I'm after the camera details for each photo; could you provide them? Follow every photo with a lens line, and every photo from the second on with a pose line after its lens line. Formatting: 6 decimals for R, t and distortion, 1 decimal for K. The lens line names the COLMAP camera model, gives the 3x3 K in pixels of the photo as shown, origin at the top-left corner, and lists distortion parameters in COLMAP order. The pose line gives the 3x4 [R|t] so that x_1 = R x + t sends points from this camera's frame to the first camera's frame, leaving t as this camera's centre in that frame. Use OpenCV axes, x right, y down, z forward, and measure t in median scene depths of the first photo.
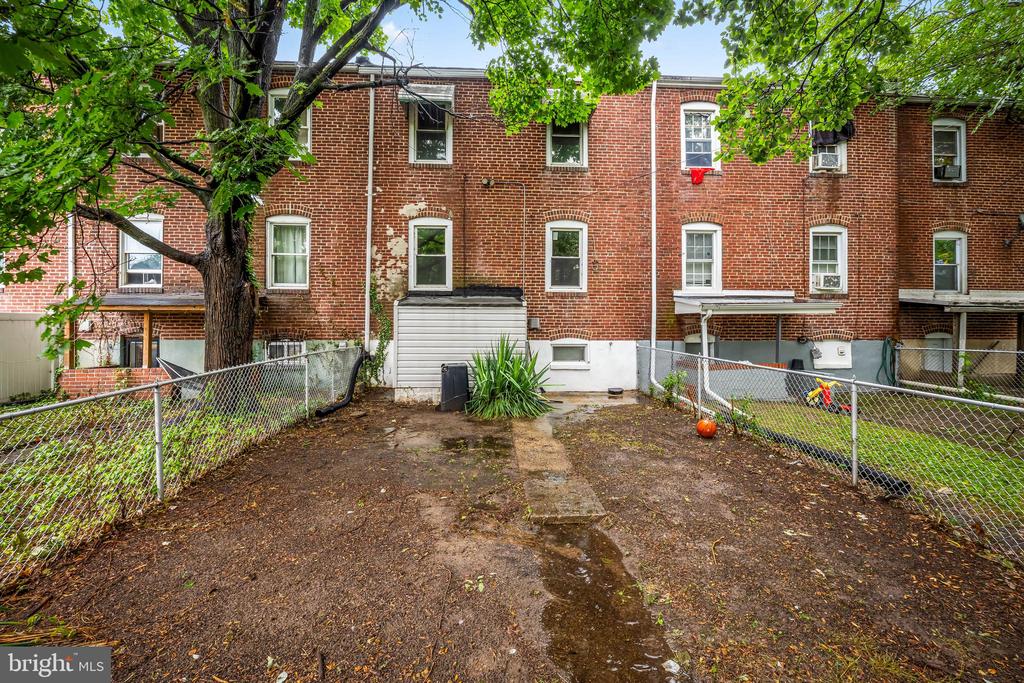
lens RADIAL K [[418.8, 0, 507.8], [0, 418.8, 318.7], [0, 0, 1]] dist [-0.004200, -0.000011]
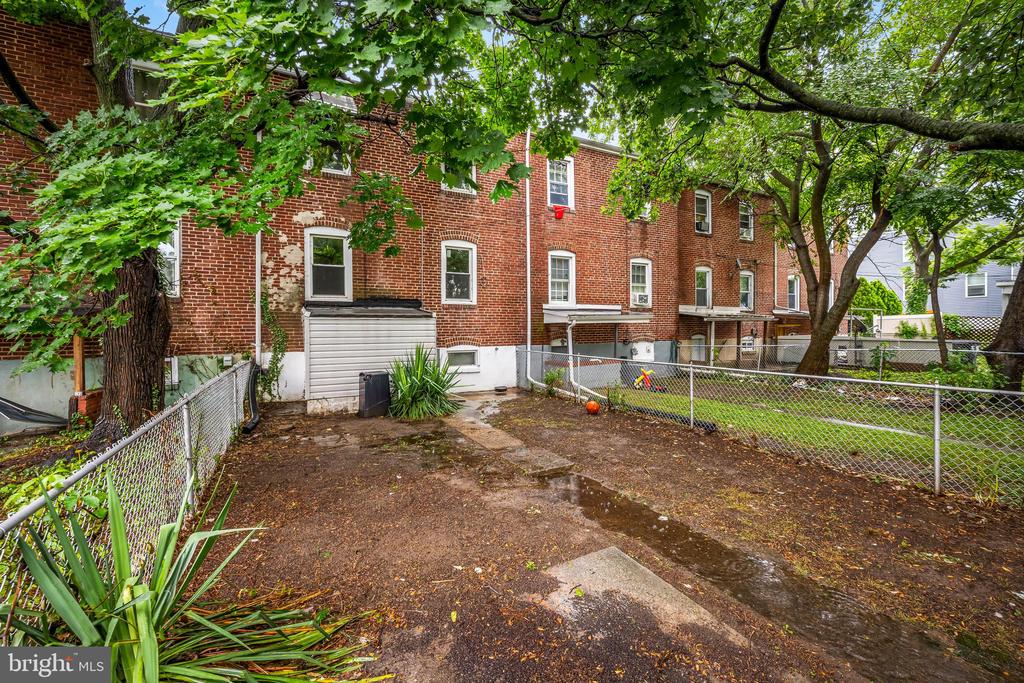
lens RADIAL K [[418.8, 0, 511.2], [0, 418.8, 333.3], [0, 0, 1]] dist [-0.004200, -0.000011]
pose [[0.909601, -0.015348, 0.415200, -0.207284], [0.008524, 0.999796, 0.018284, -0.005122], [-0.415396, -0.013092, 0.909547, -0.083334]]
